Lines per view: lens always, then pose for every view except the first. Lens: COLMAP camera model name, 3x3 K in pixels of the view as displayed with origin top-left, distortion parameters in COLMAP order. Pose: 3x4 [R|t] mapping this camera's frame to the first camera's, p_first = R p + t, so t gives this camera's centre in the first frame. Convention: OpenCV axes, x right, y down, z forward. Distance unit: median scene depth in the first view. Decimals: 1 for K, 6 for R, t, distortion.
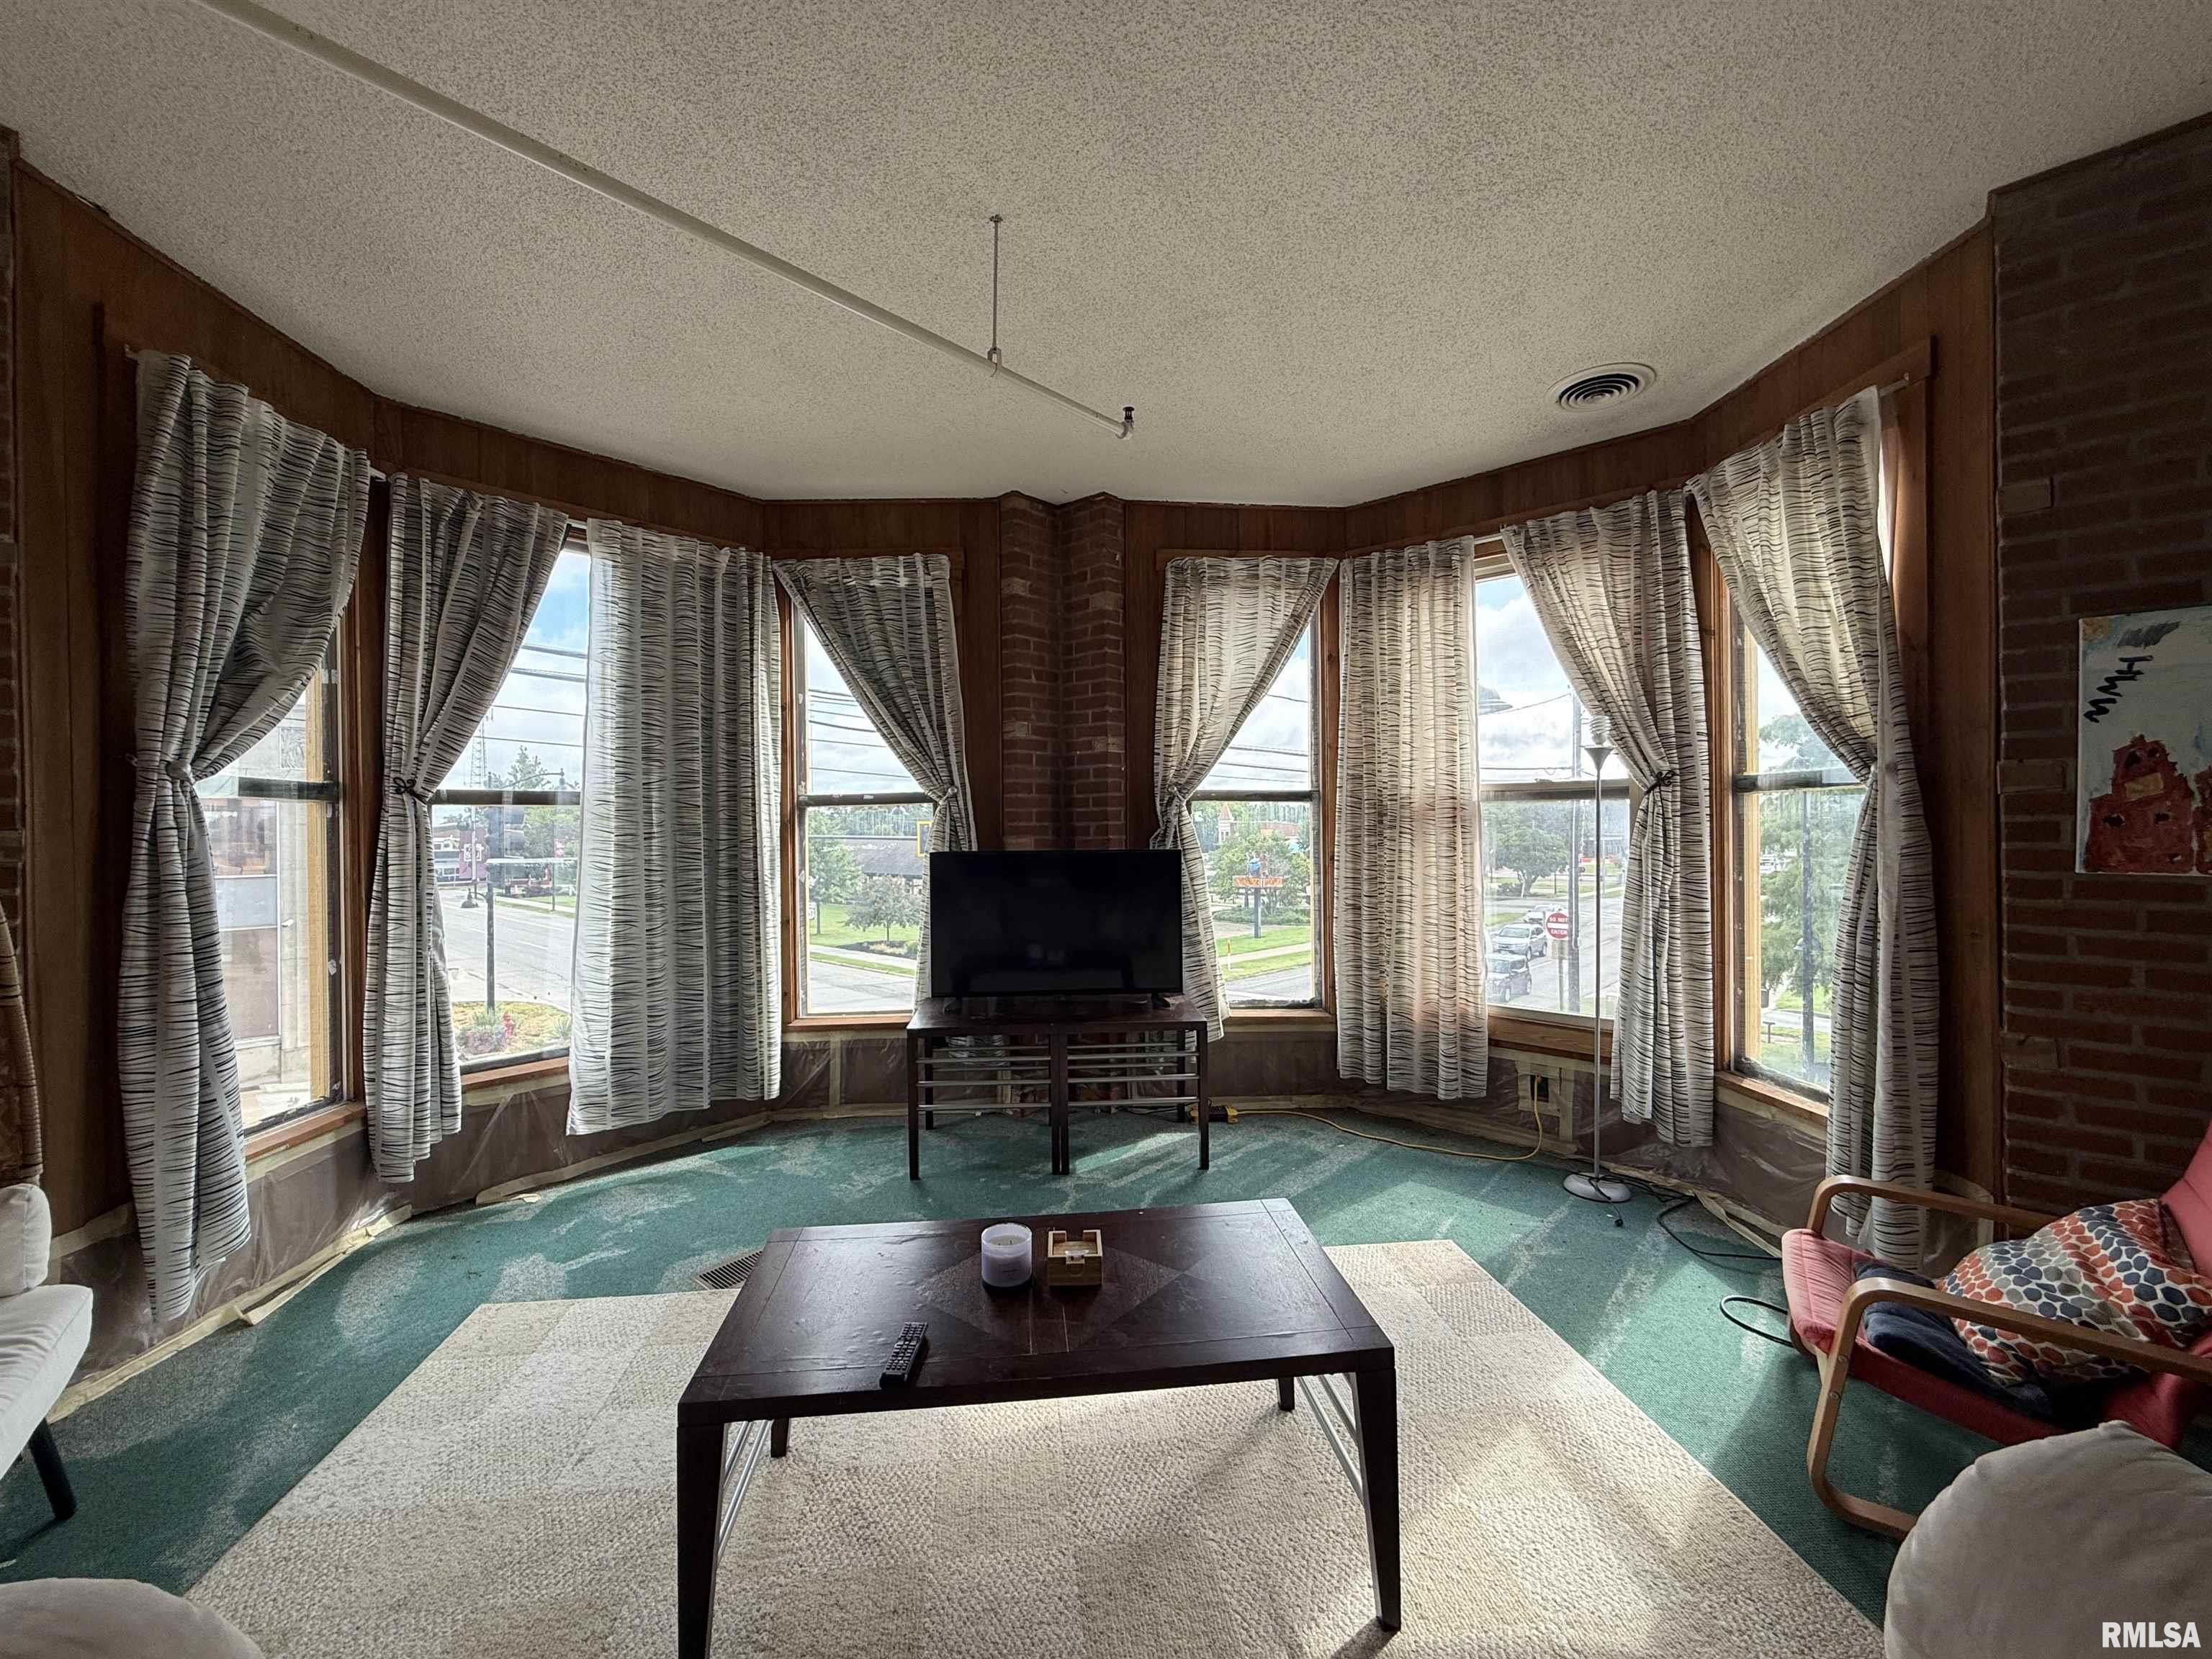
lens RADIAL K [[886.4, 0, 1111.5], [0, 886.4, 827.7], [0, 0, 1]] dist [0.000035, 0.000370]
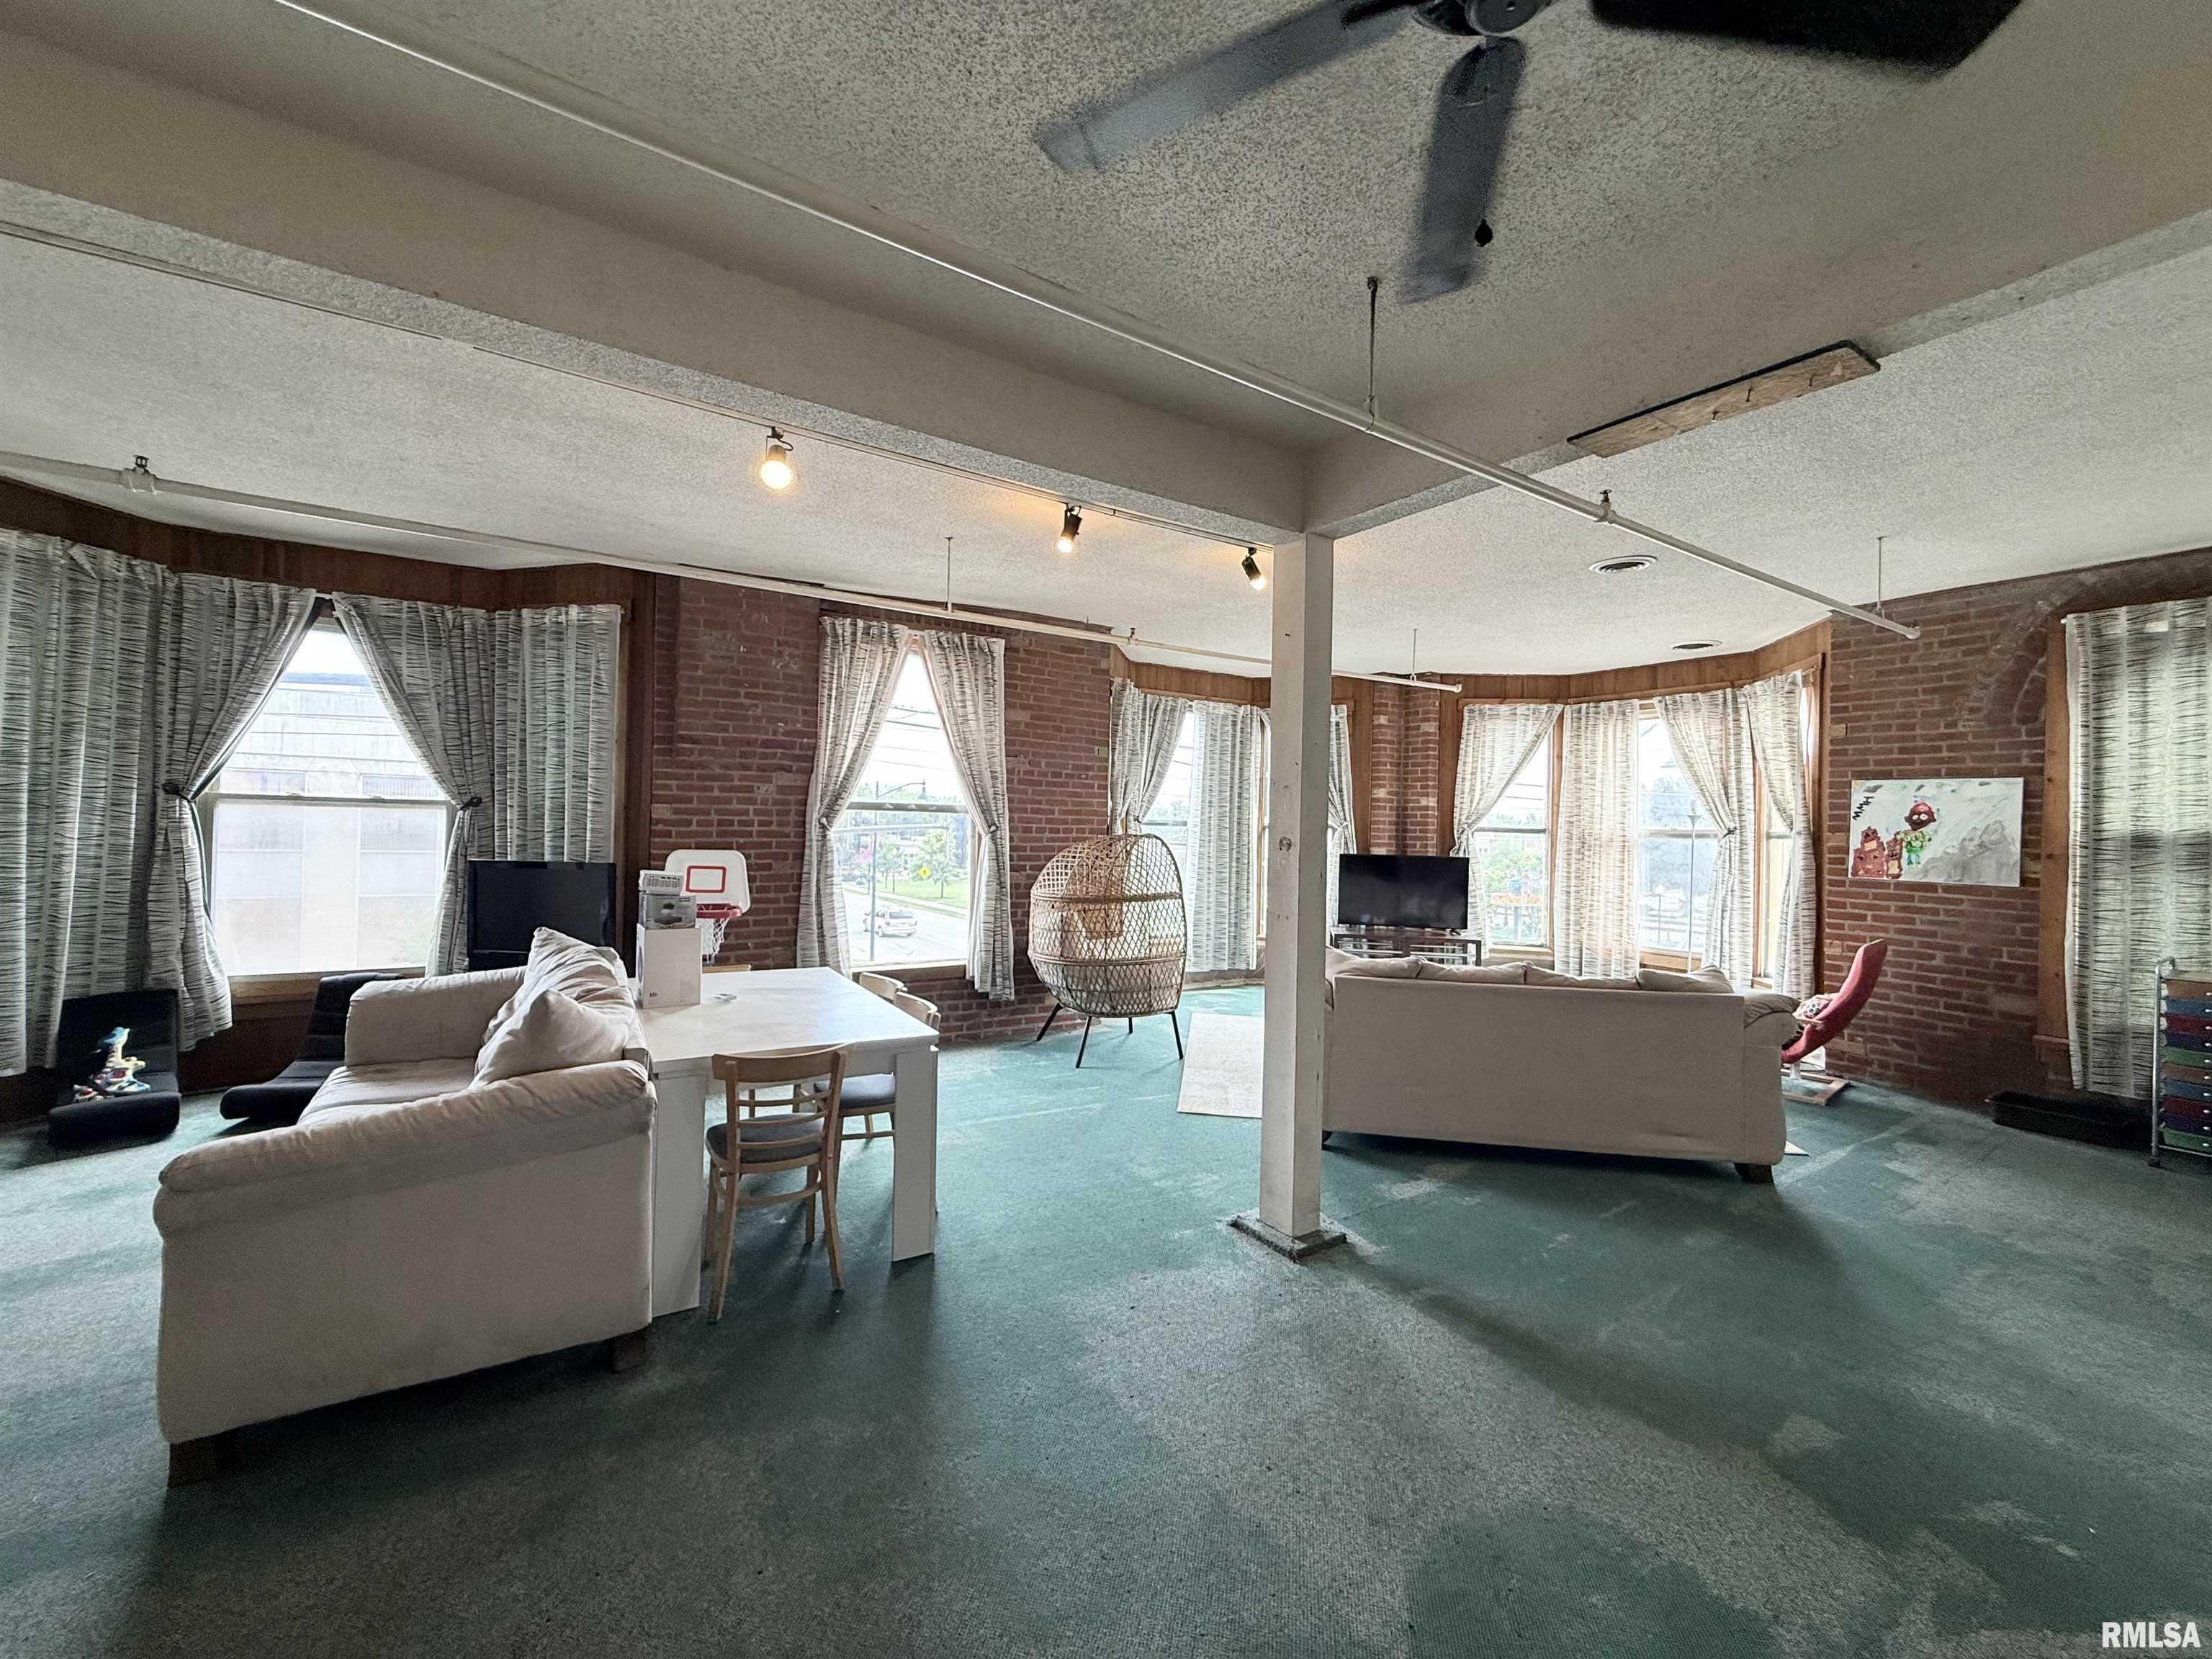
lens RADIAL K [[886.4, 0, 1105.3], [0, 886.4, 828.4], [0, 0, 1]] dist [0.000035, 0.000370]
pose [[0.961831, 0.031601, -0.271815, -0.167666], [-0.033767, 0.999424, -0.003297, -0.005656], [0.271554, 0.012350, 0.962344, -1.132328]]
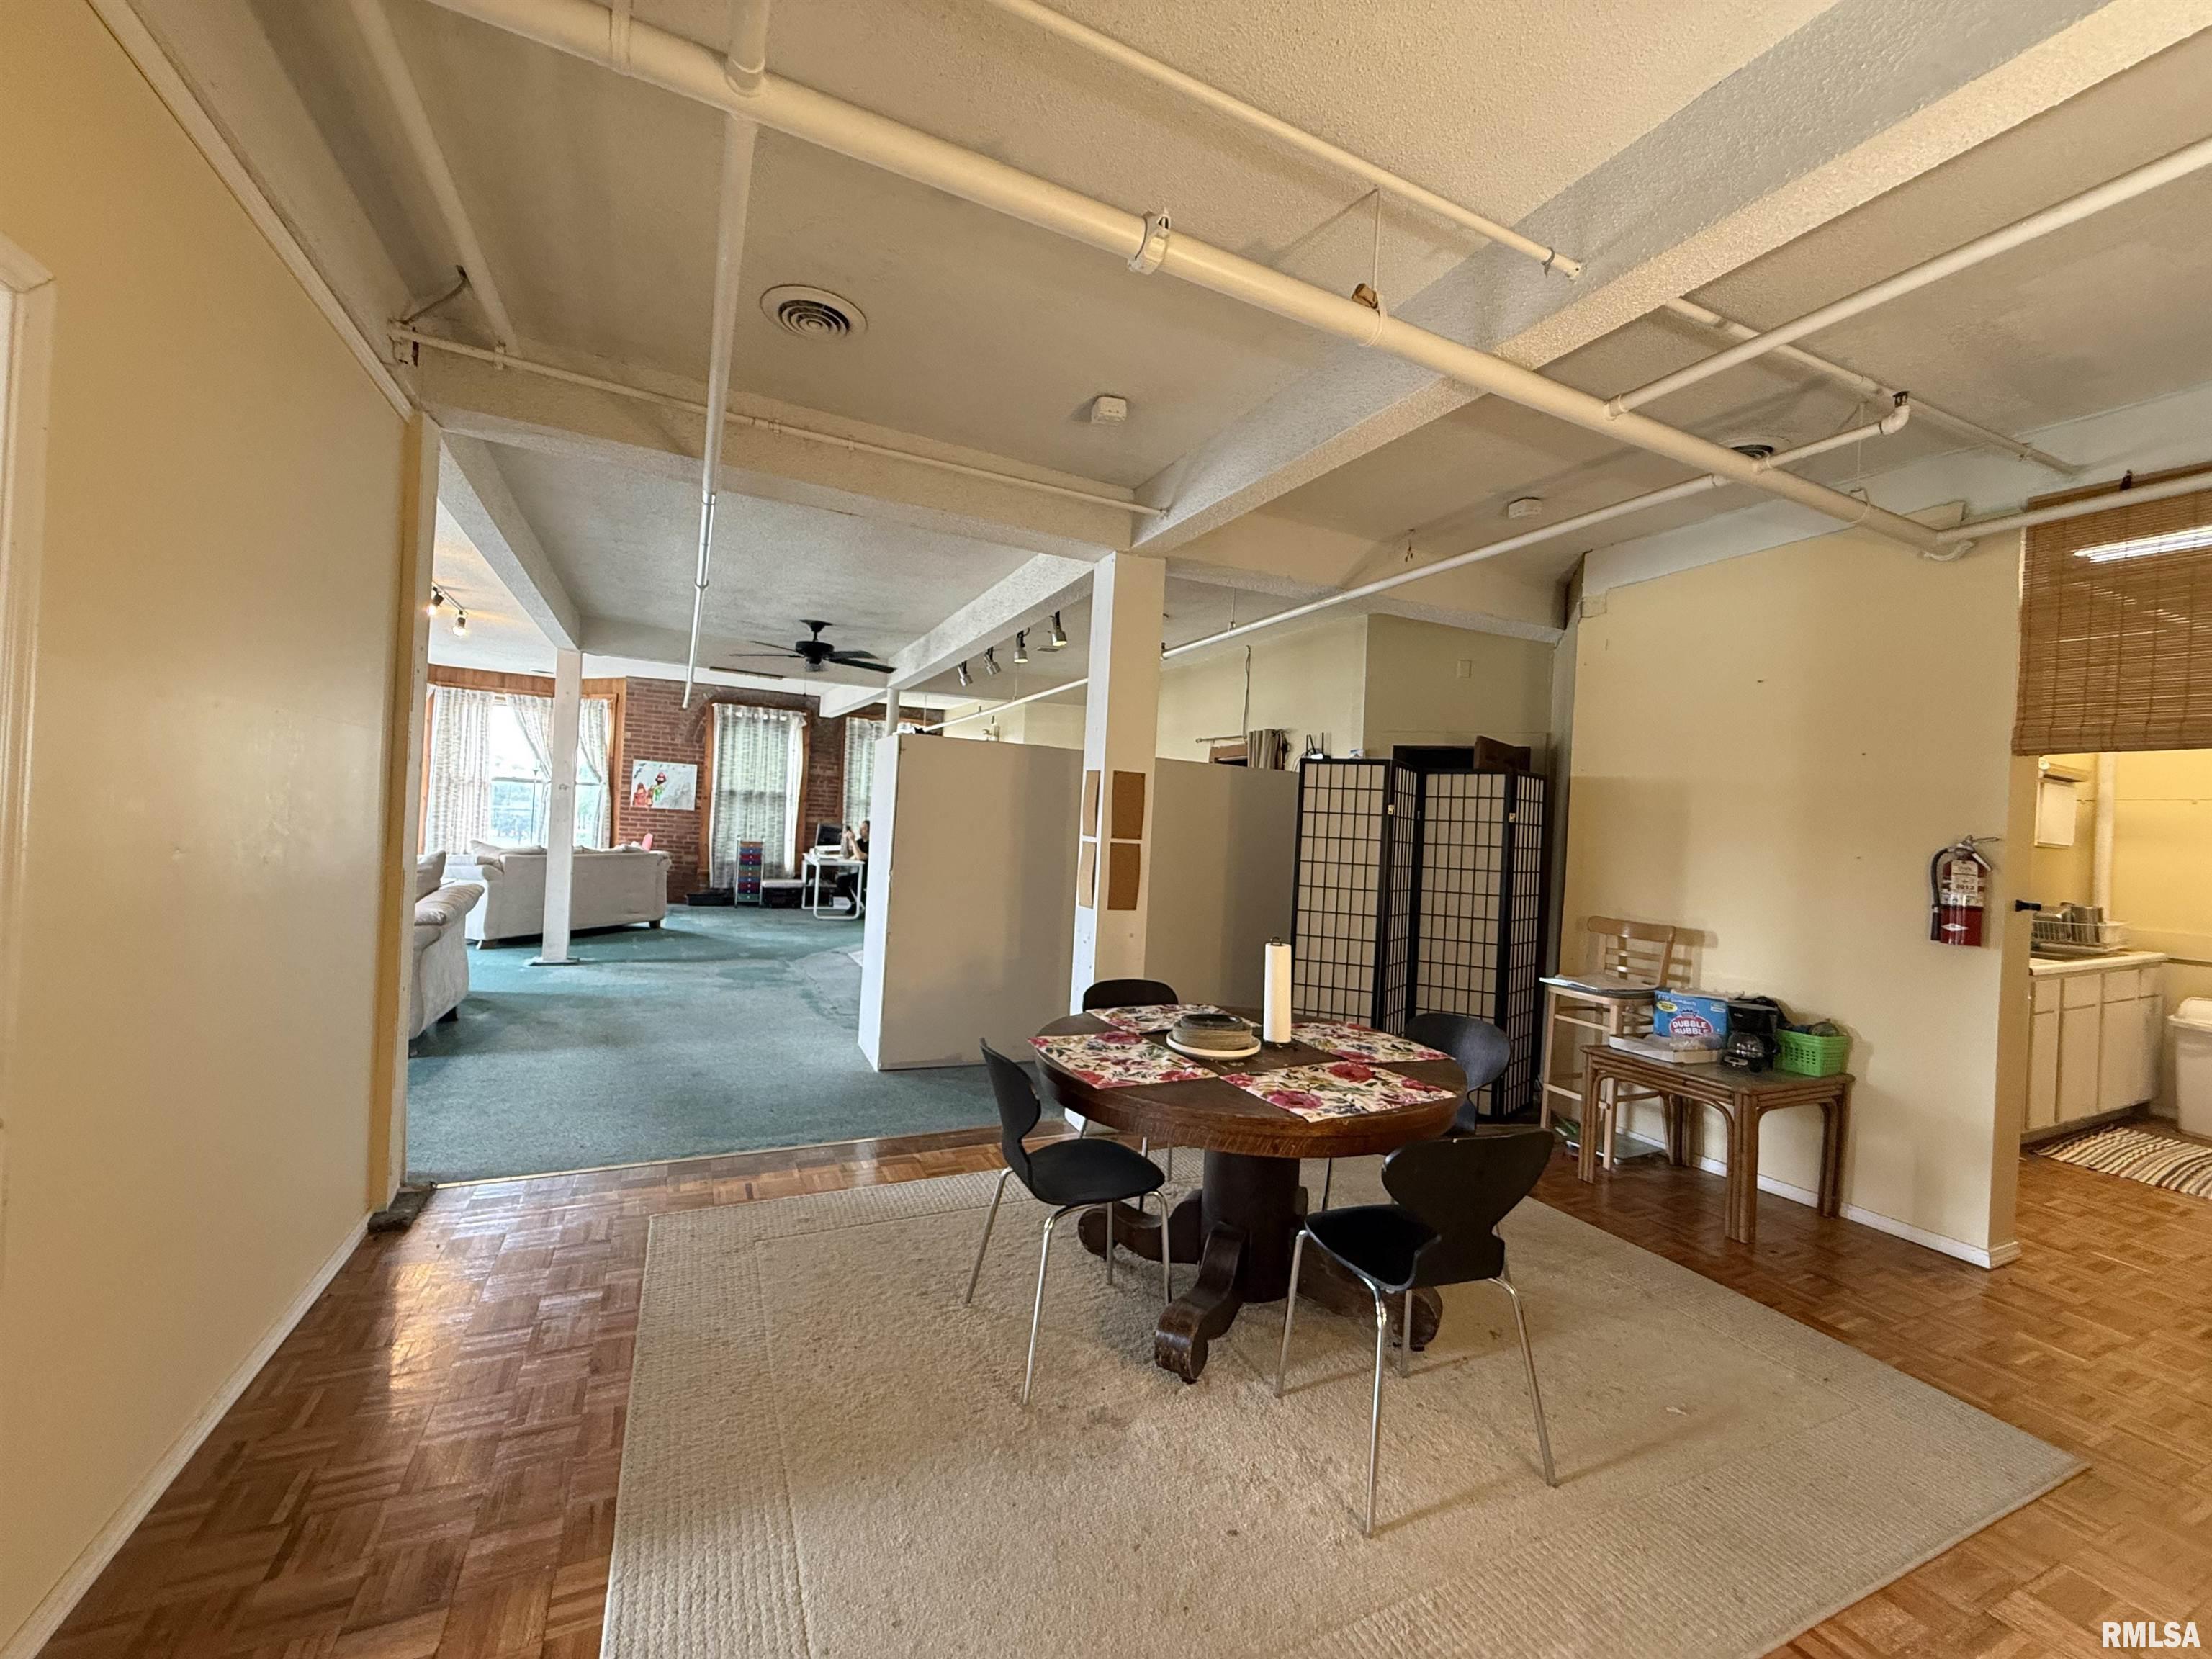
lens RADIAL K [[886.4, 0, 1099.7], [0, 886.4, 828.0], [0, 0, 1]] dist [0.000035, 0.000370]
pose [[0.396915, 0.030356, 0.917353, -1.495364], [-0.054889, 0.998449, -0.009291, 0.042801], [-0.916213, -0.046665, 0.397966, -2.063516]]
